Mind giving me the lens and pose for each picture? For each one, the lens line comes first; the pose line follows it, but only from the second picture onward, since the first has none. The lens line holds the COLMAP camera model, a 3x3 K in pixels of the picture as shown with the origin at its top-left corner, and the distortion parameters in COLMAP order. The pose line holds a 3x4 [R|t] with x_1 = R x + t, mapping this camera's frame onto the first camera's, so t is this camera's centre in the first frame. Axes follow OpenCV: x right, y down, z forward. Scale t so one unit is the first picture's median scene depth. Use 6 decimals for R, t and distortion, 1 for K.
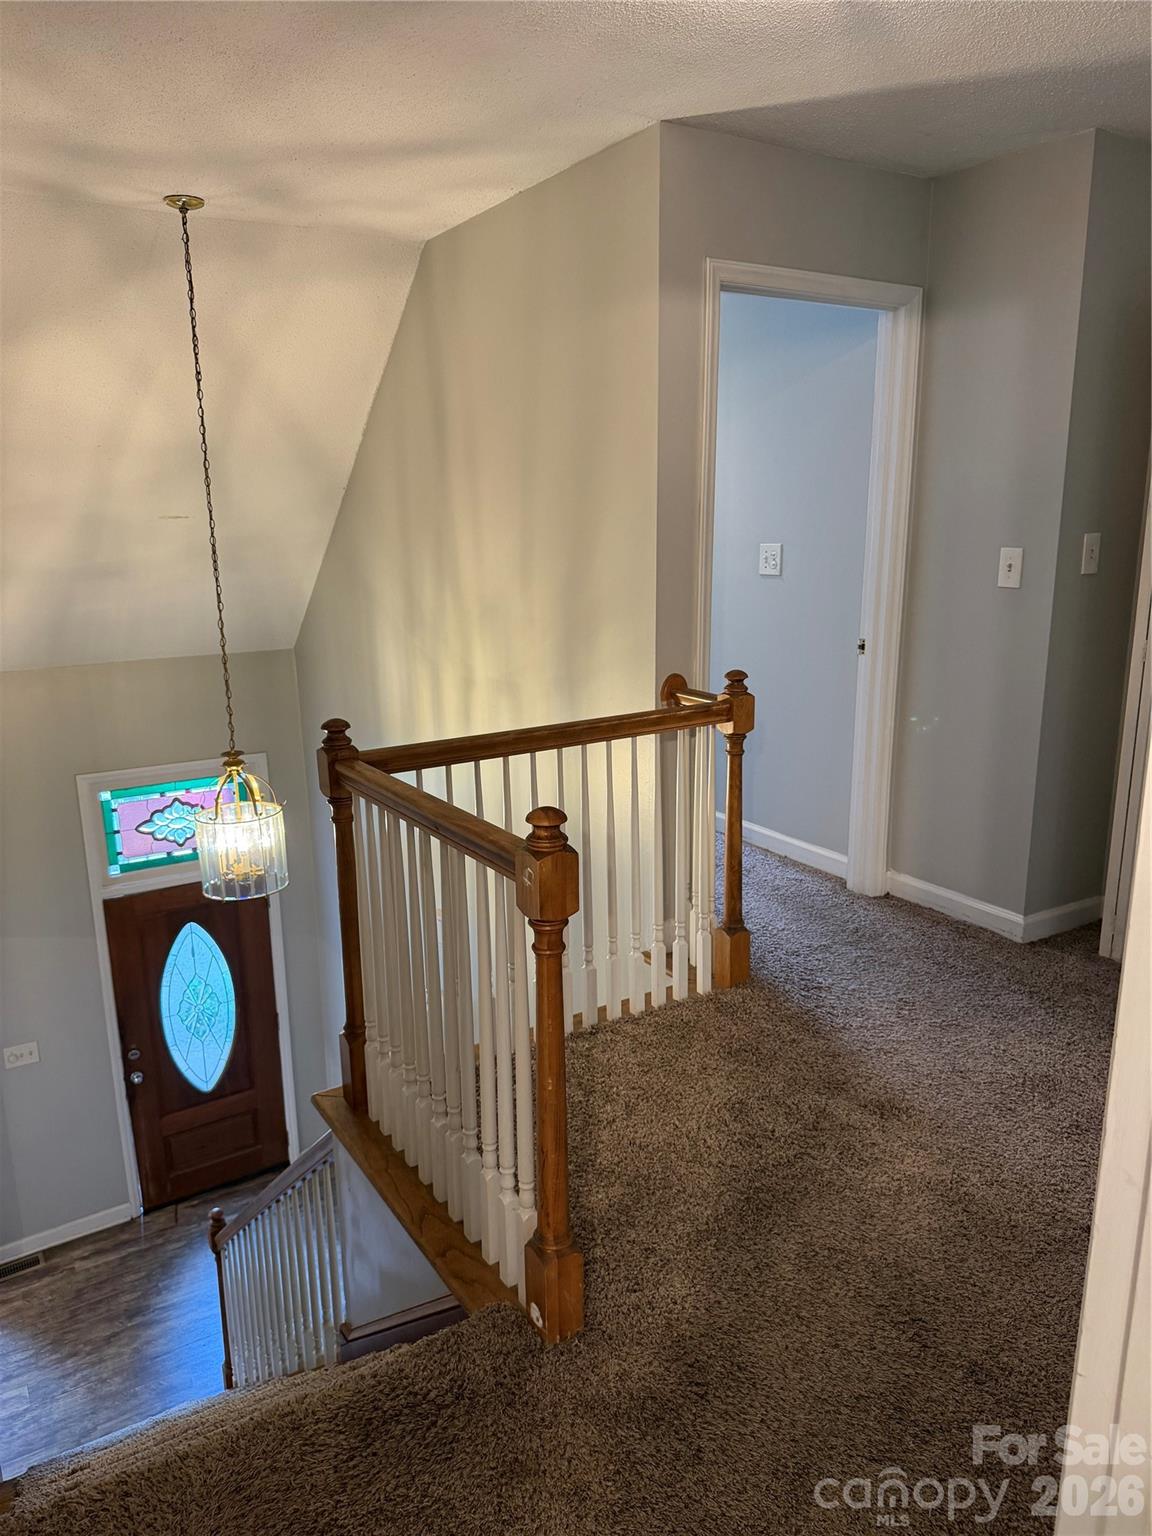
lens RADIAL K [[1079.3, 0, 576.0], [0, 1079.3, 768.0], [0, 0, 1]] dist [0.010349, -0.007228]
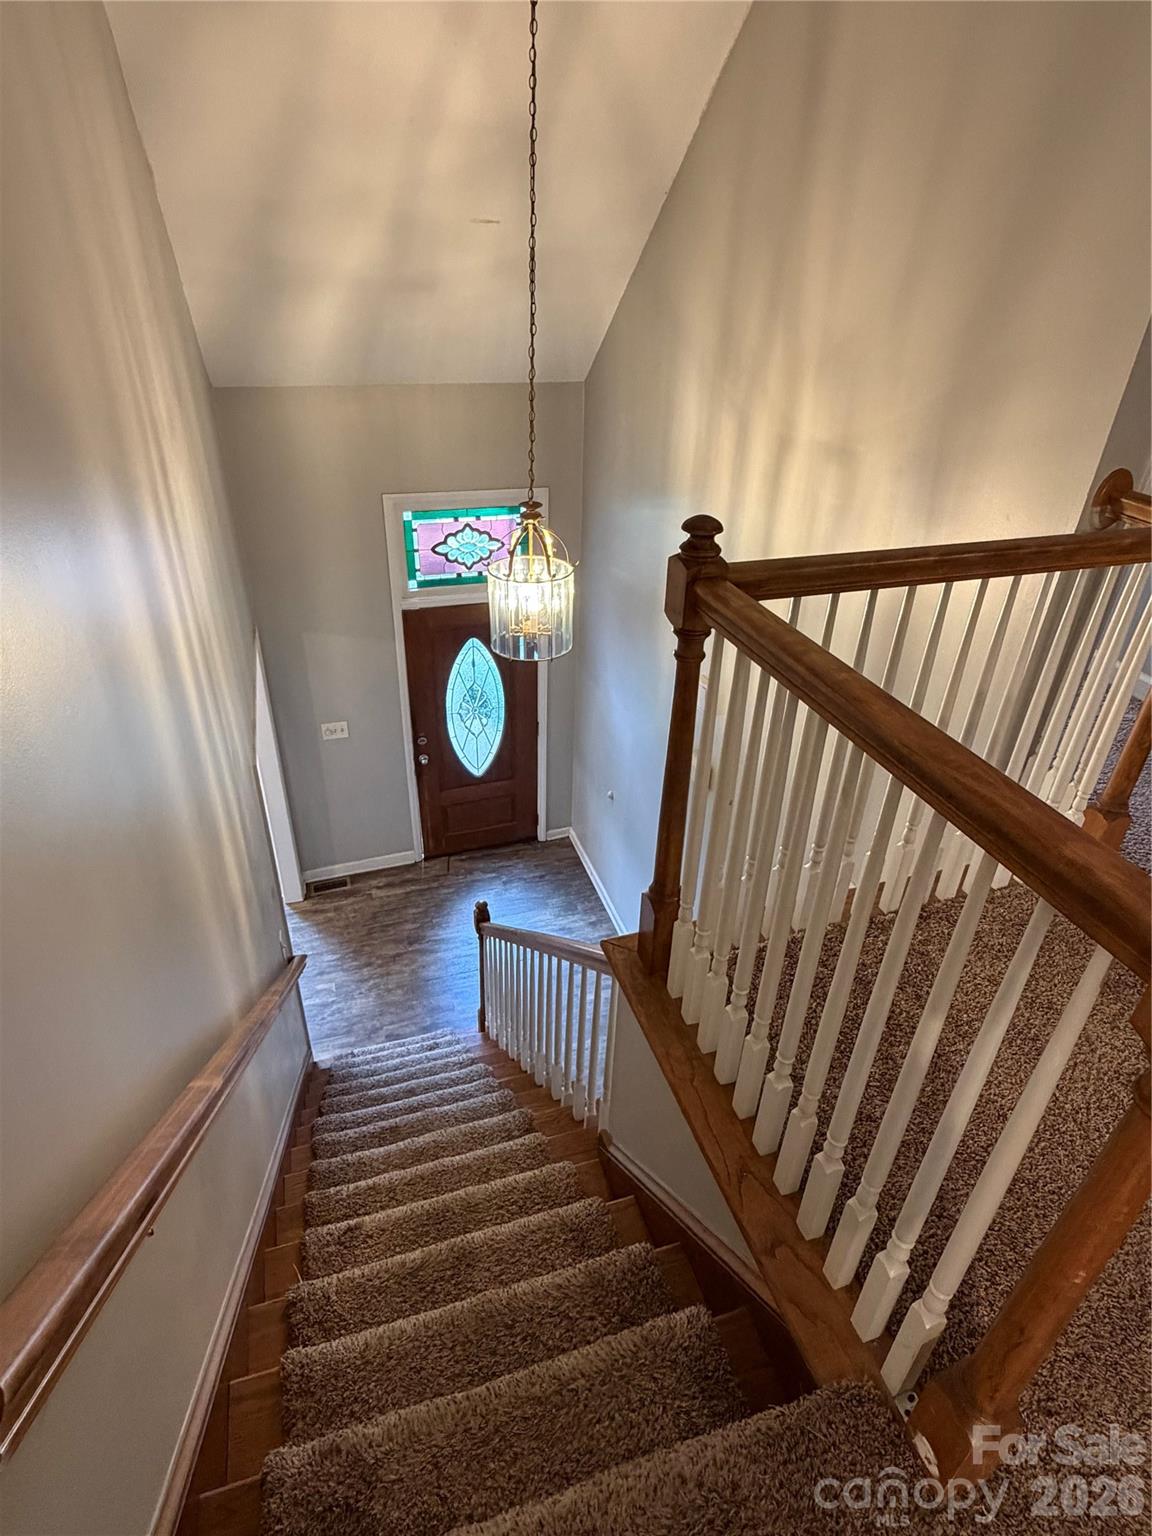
lens RADIAL K [[831.6, 0, 580.5], [0, 831.6, 758.7], [0, 0, 1]] dist [0.021049, -0.000672]
pose [[0.970658, 0.162947, -0.176836, -0.076525], [-0.101449, 0.944244, 0.313229, -0.025977], [0.218016, -0.286098, 0.933069, 0.182542]]
